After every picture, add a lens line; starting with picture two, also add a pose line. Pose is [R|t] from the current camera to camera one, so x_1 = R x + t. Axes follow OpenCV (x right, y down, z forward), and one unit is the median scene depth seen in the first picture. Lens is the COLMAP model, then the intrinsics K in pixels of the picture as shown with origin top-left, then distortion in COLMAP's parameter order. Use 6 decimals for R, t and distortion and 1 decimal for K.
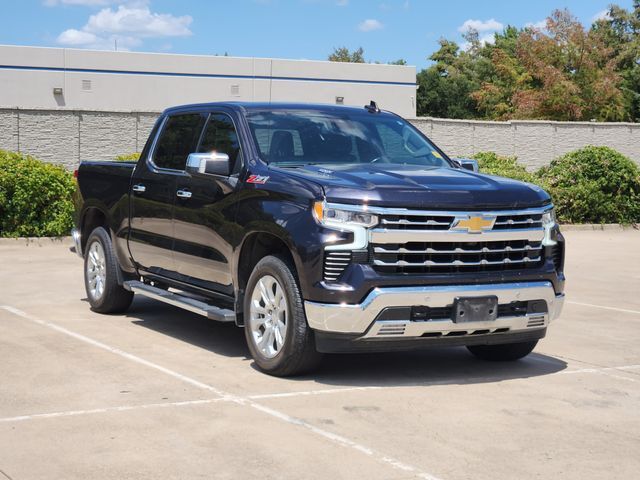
lens RADIAL K [[1236.4, 0, 316.9], [0, 1236.4, 196.8], [0, 0, 1]] dist [-0.625819, 5.766171]
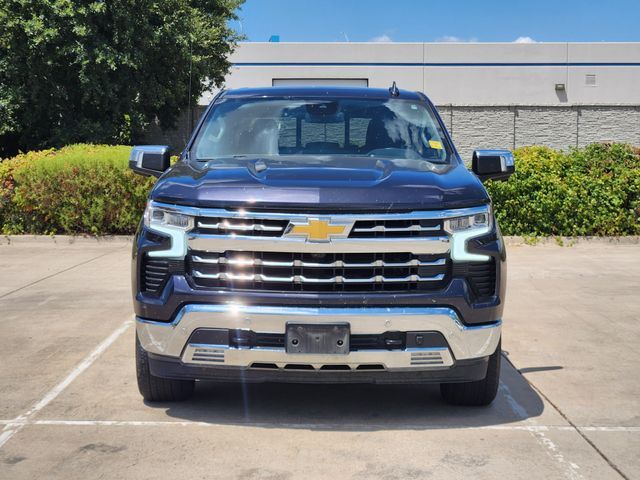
lens RADIAL K [[1236.4, 0, 316.9], [0, 1236.4, 196.8], [0, 0, 1]] dist [-0.625819, 5.766171]
pose [[0.875070, 0.003909, -0.483981, 0.504608], [-0.003394, 0.999992, 0.001940, -0.000886], [0.483985, -0.000054, 0.875076, 0.300135]]
